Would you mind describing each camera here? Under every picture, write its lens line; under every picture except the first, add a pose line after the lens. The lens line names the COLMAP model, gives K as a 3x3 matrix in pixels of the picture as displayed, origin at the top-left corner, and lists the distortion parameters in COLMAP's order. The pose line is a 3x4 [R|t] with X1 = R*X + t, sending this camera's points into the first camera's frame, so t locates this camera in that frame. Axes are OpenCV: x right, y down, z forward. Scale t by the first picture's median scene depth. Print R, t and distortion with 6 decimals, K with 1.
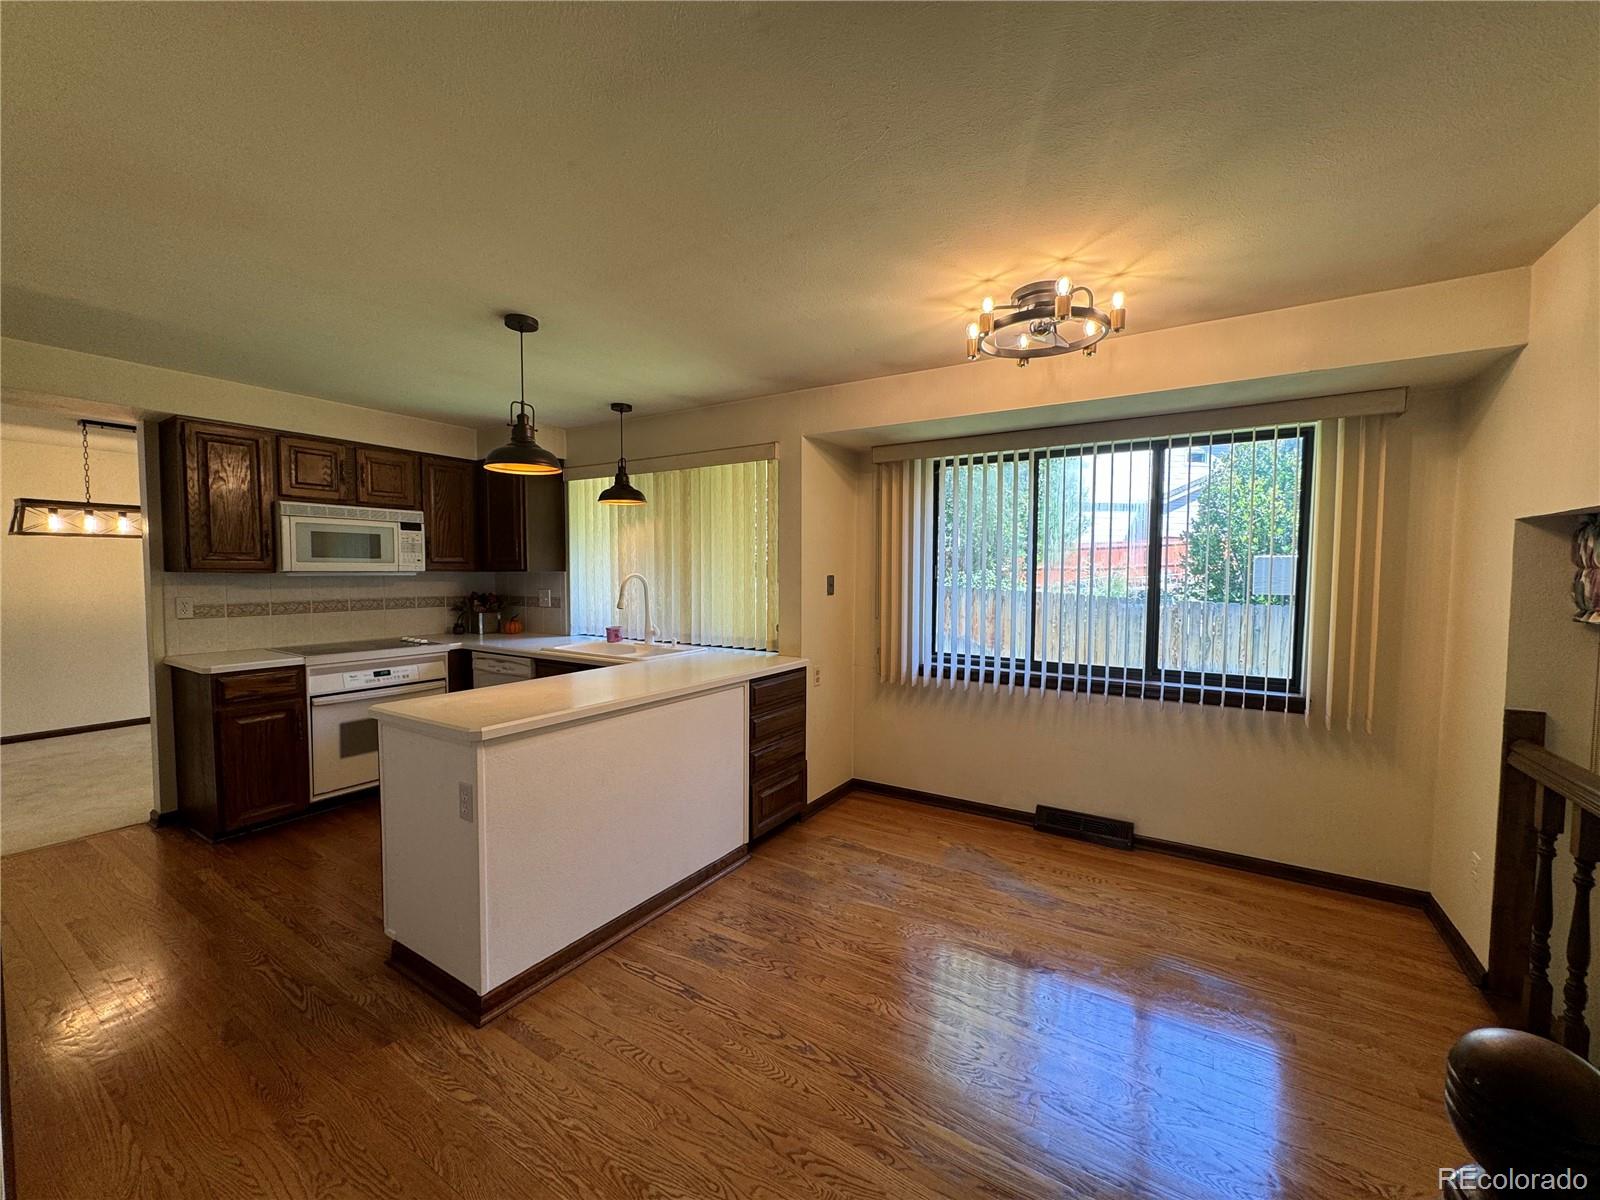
lens RADIAL K [[634.8, 0, 802.1], [0, 634.8, 603.6], [0, 0, 1]] dist [-0.001845, -0.000027]
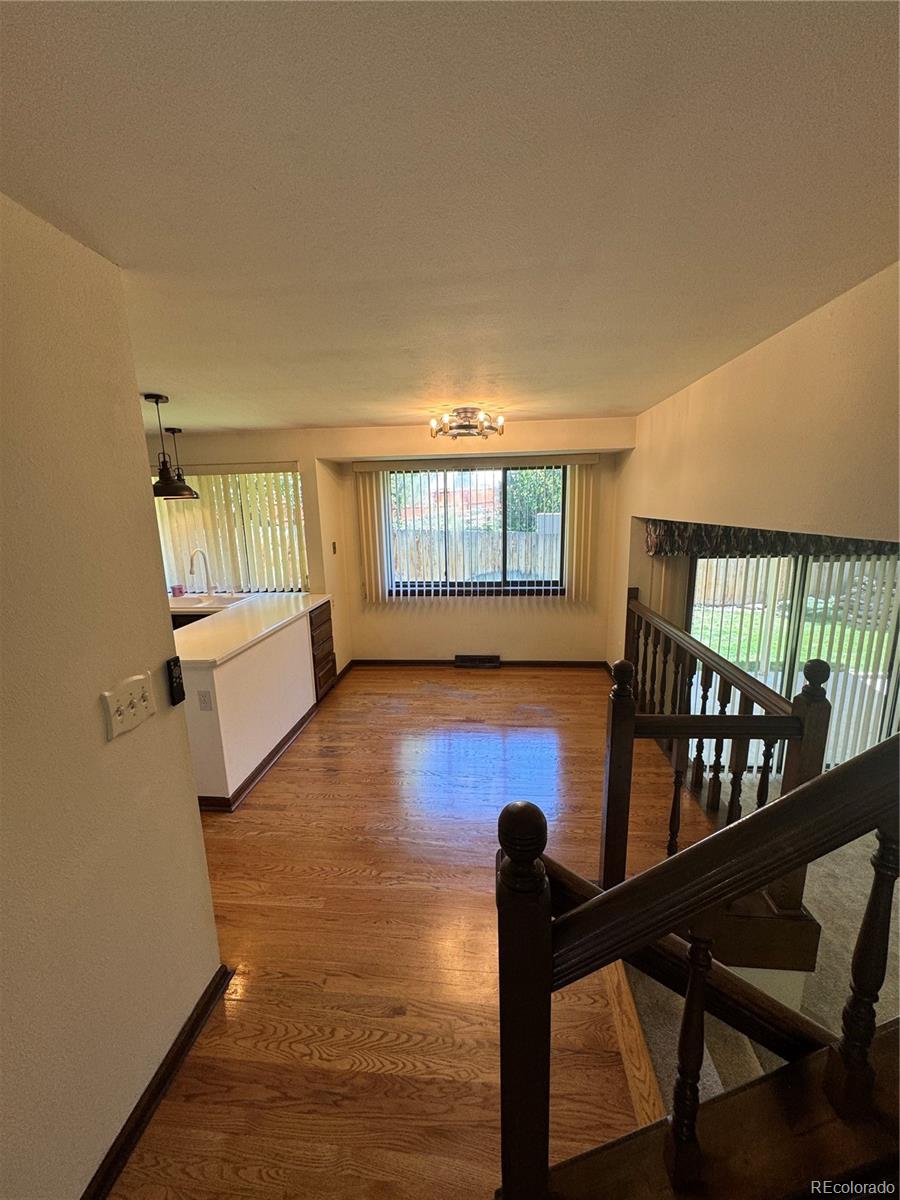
lens RADIAL K [[476.1, 0, 450.0], [0, 476.1, 600.0], [0, 0, 1]] dist [-0.001845, -0.000027]
pose [[0.890367, -0.116690, 0.440033, -0.268041], [0.051266, 0.986143, 0.157777, -0.081647], [-0.452347, -0.117920, 0.884012, -0.264354]]
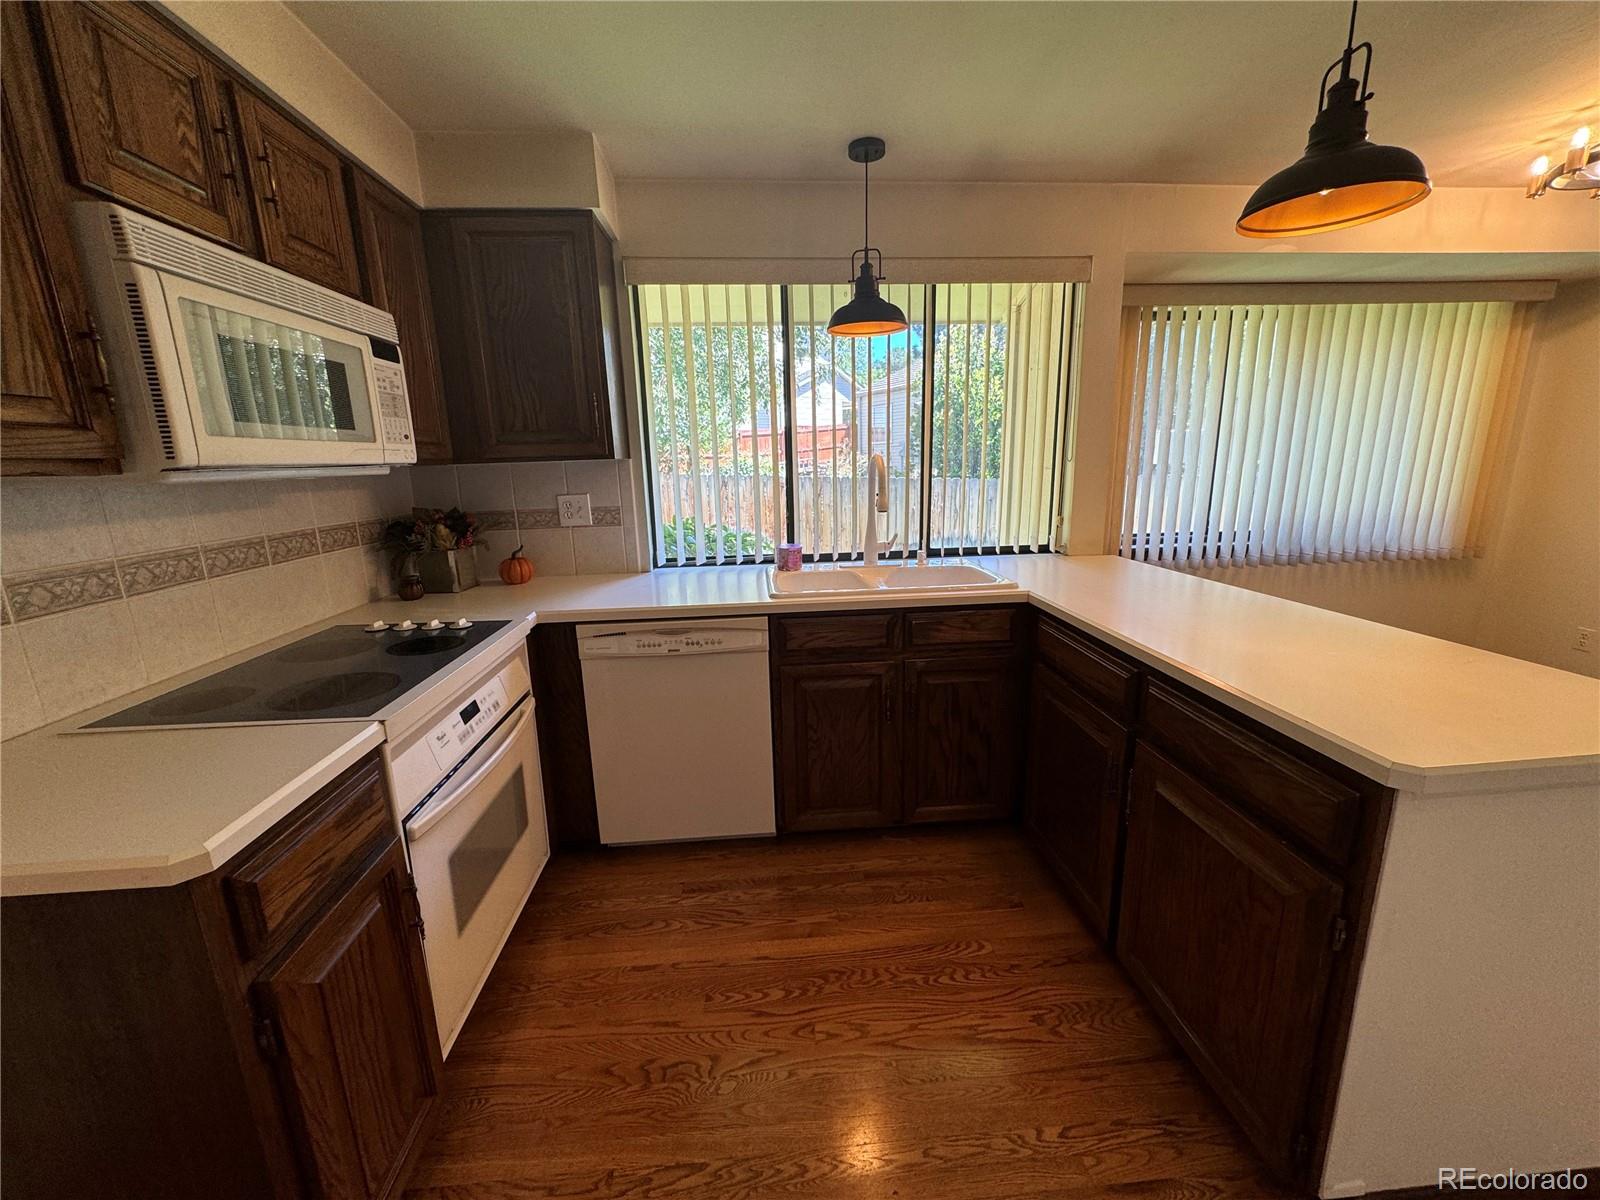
lens RADIAL K [[634.8, 0, 802.1], [0, 634.8, 603.6], [0, 0, 1]] dist [-0.001845, -0.000027]
pose [[0.802283, -0.158364, 0.575555, -0.805083], [0.061142, 0.980897, 0.184667, -0.026365], [-0.593805, -0.112965, 0.796640, 0.611519]]
